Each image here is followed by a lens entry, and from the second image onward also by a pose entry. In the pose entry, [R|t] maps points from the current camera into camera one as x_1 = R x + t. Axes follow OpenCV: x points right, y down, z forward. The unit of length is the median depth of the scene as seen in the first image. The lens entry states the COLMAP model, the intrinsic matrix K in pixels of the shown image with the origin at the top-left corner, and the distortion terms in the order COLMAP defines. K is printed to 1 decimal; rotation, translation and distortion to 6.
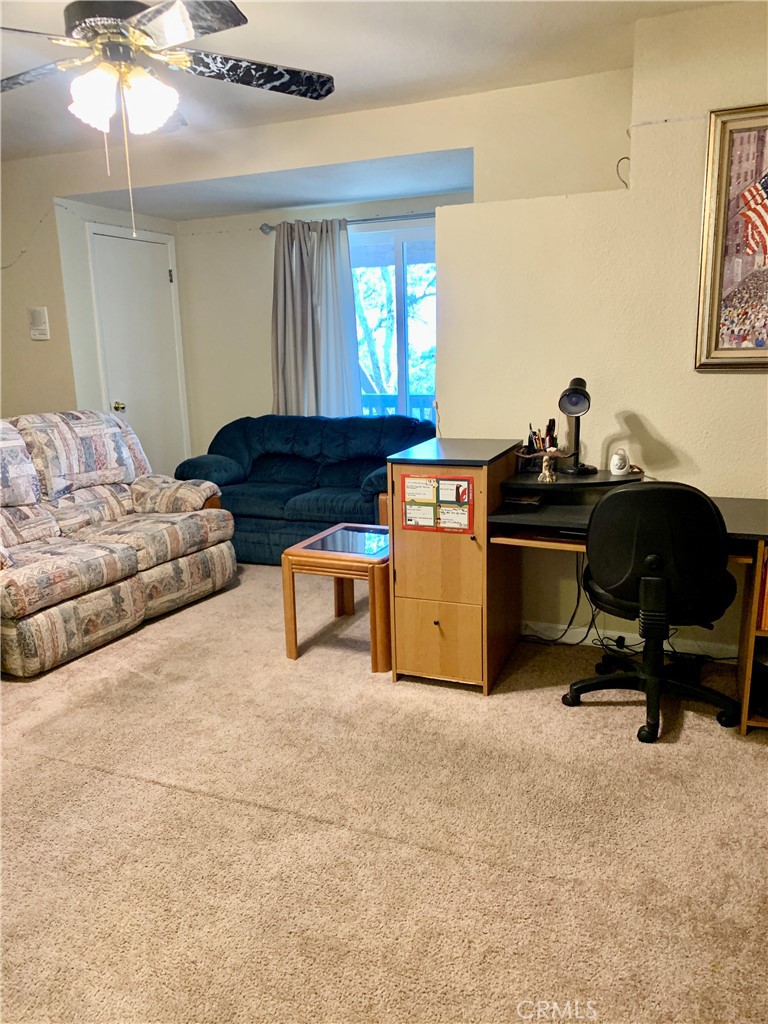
lens RADIAL K [[778.4, 0, 383.0], [0, 778.4, 516.6], [0, 0, 1]] dist [0.038499, -0.031667]
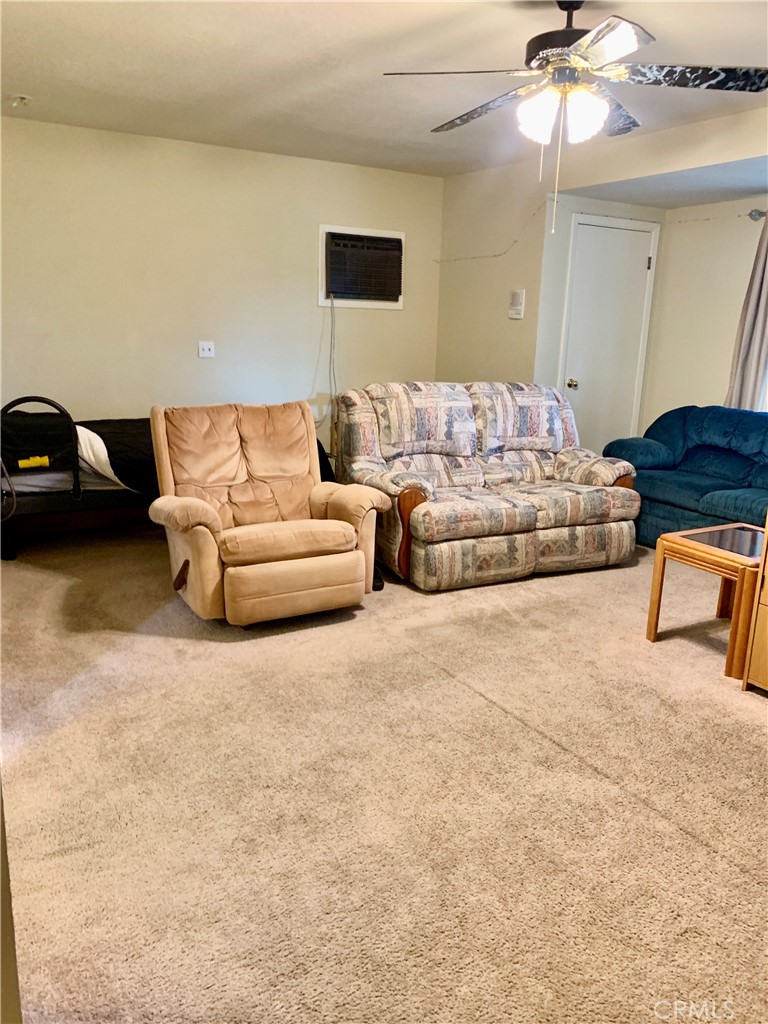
lens RADIAL K [[766.3, 0, 384.0], [0, 766.3, 512.0], [0, 0, 1]] dist [0.032455, -0.031332]
pose [[0.811135, 0.189222, -0.553403, 0.120896], [-0.179103, 0.981122, 0.072953, 0.005252], [0.556760, 0.039941, 0.829713, -0.042120]]
